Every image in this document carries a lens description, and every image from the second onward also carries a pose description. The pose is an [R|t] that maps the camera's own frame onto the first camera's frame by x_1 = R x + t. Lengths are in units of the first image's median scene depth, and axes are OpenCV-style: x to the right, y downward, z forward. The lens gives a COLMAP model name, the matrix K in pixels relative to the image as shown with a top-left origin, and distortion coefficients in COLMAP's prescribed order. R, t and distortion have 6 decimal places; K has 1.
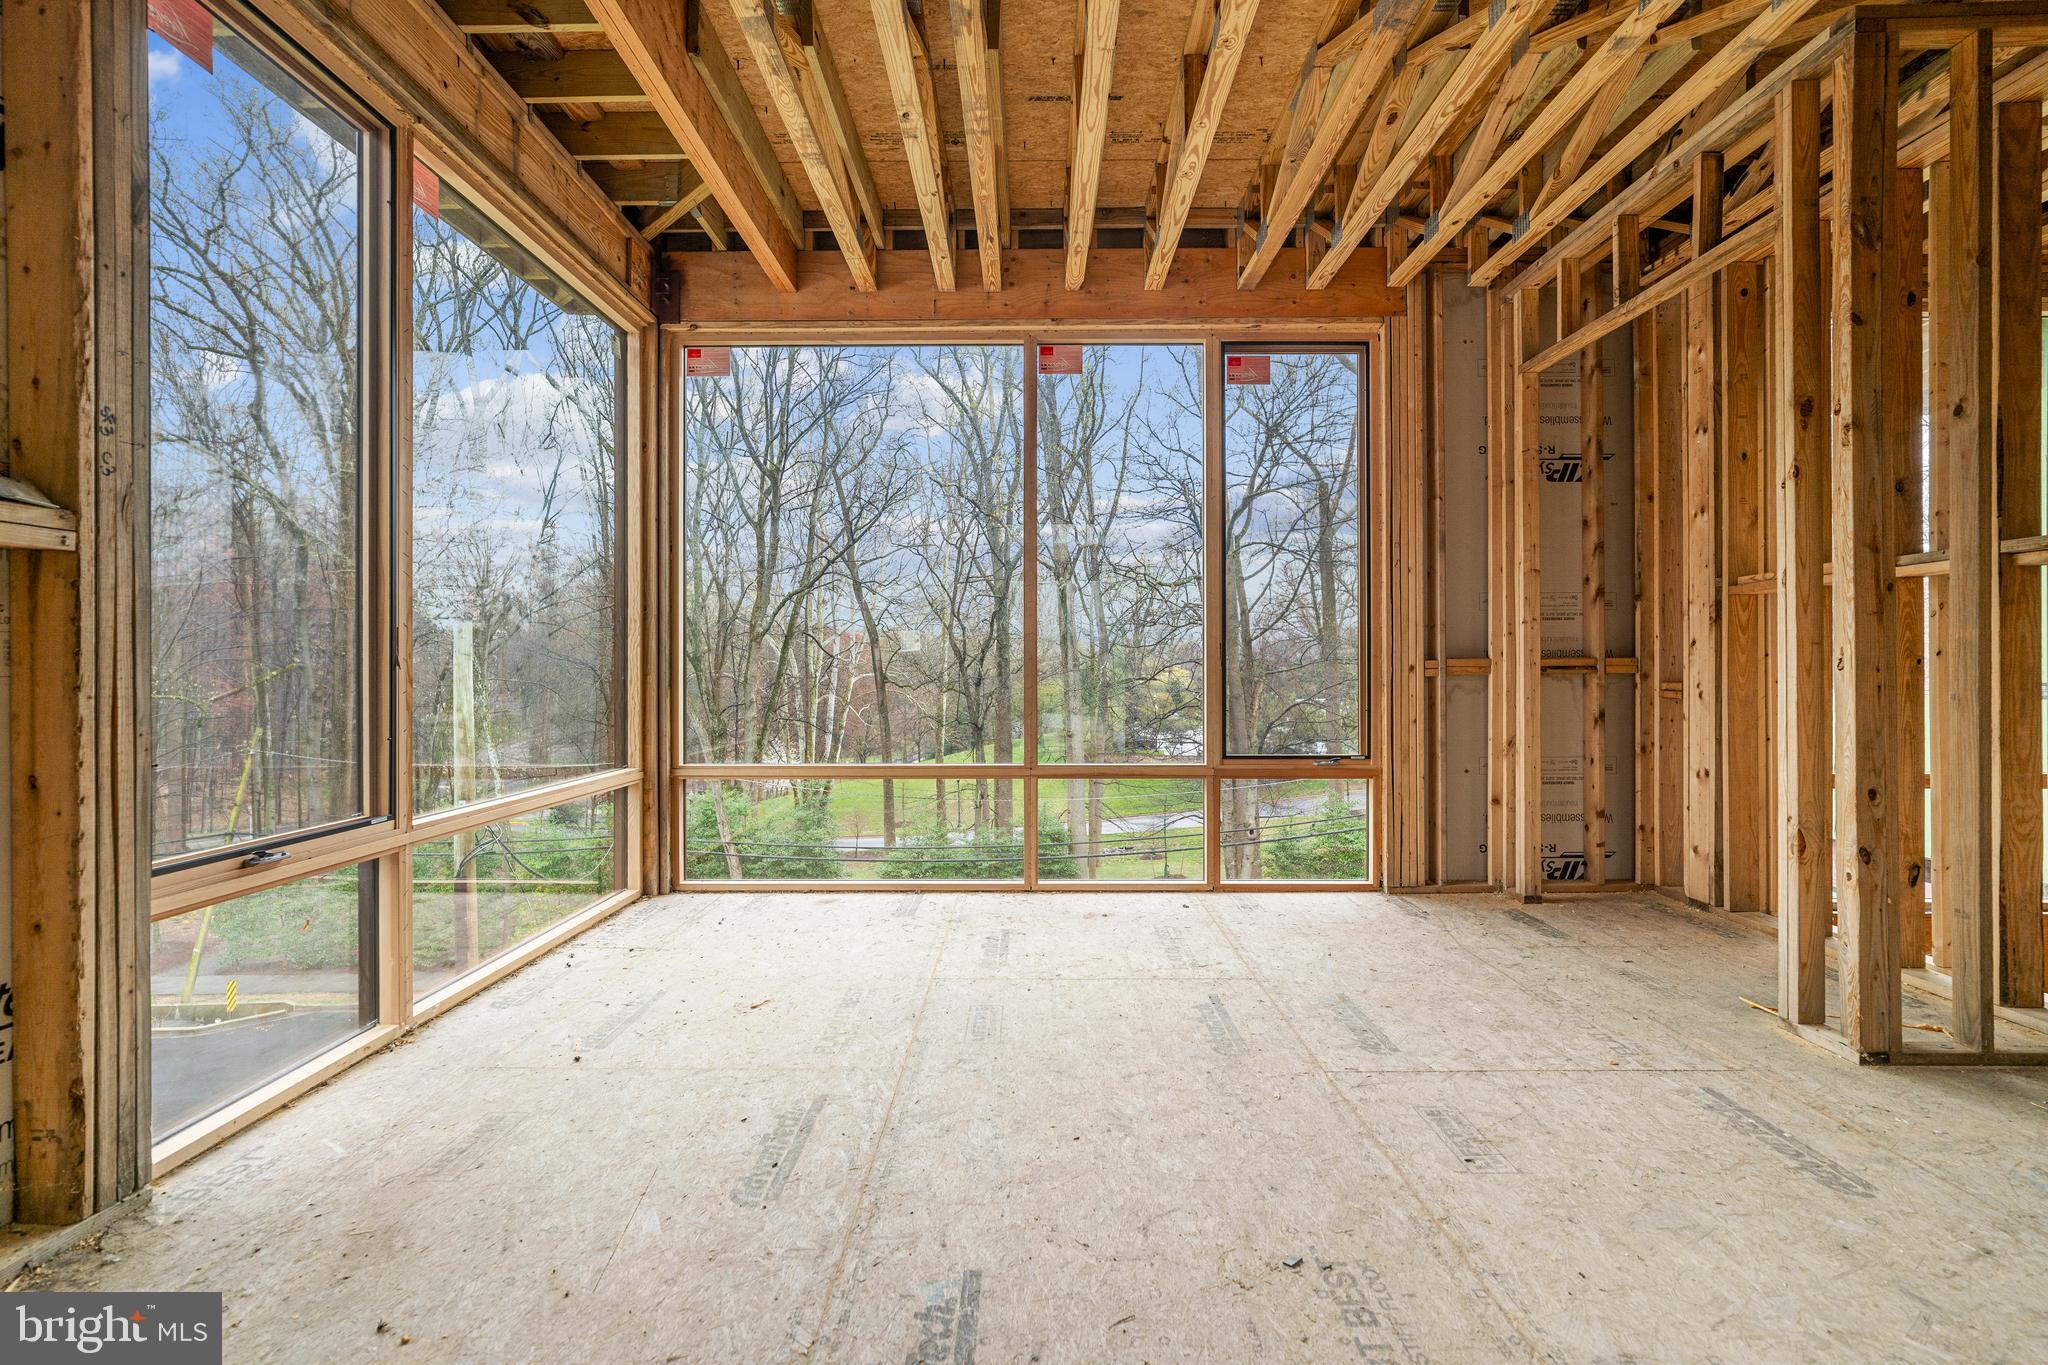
lens RADIAL K [[994.0, 0, 993.6], [0, 994.0, 685.0], [0, 0, 1]] dist [-0.017958, 0.009369]
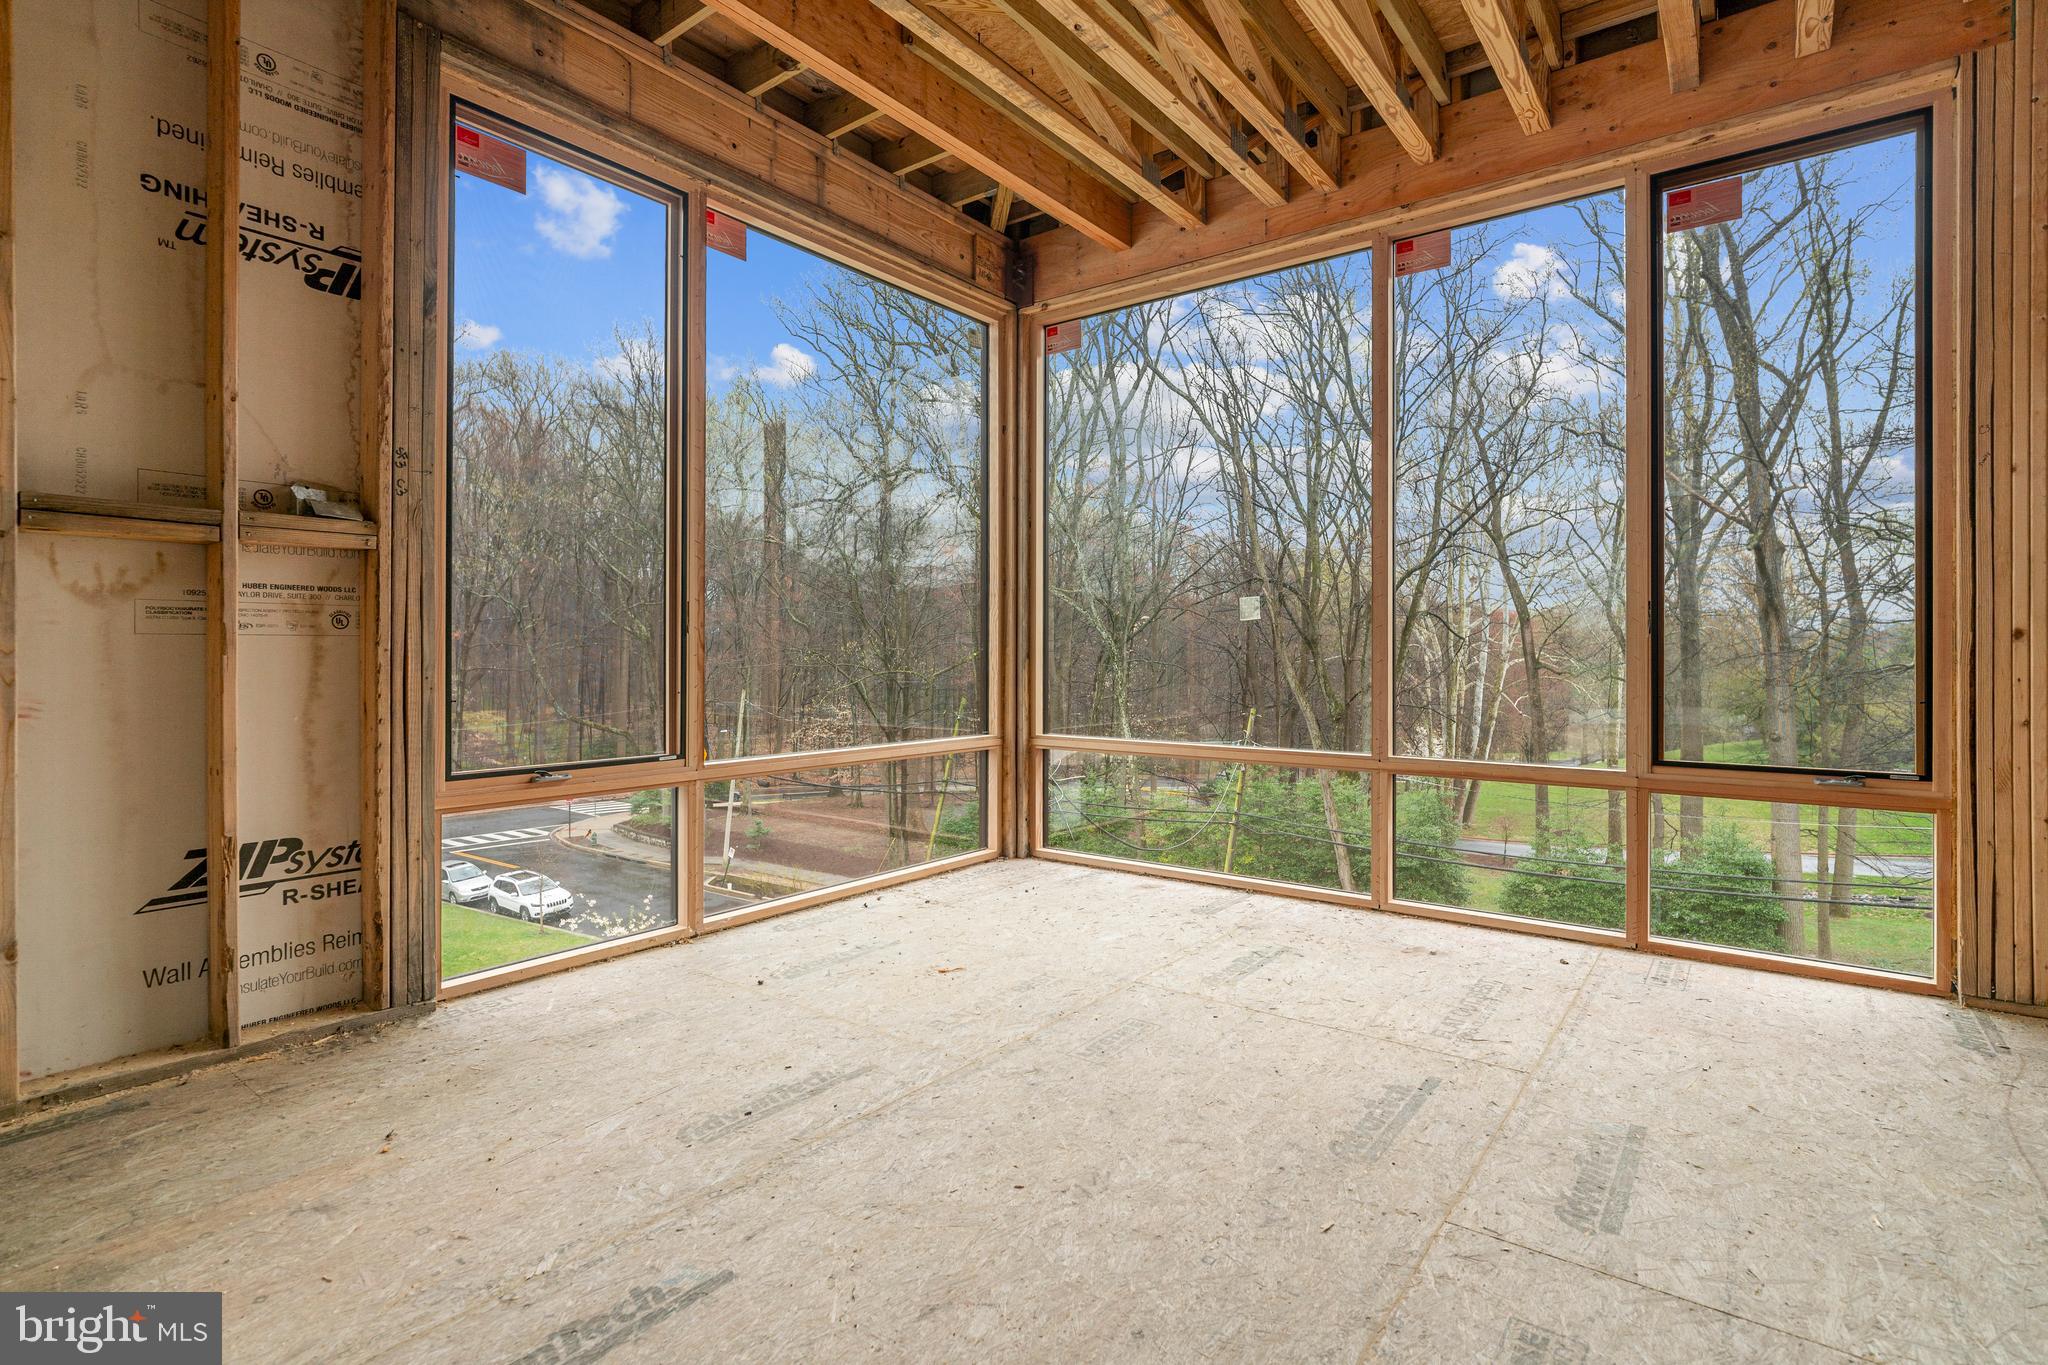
lens RADIAL K [[994.0, 0, 1010.3], [0, 994.0, 666.3], [0, 0, 1]] dist [-0.017958, 0.009369]
pose [[0.800628, 0.011081, -0.599059, 0.401577], [-0.013342, 0.999911, 0.000664, 0.013684], [0.599013, 0.007461, 0.800705, 0.228803]]
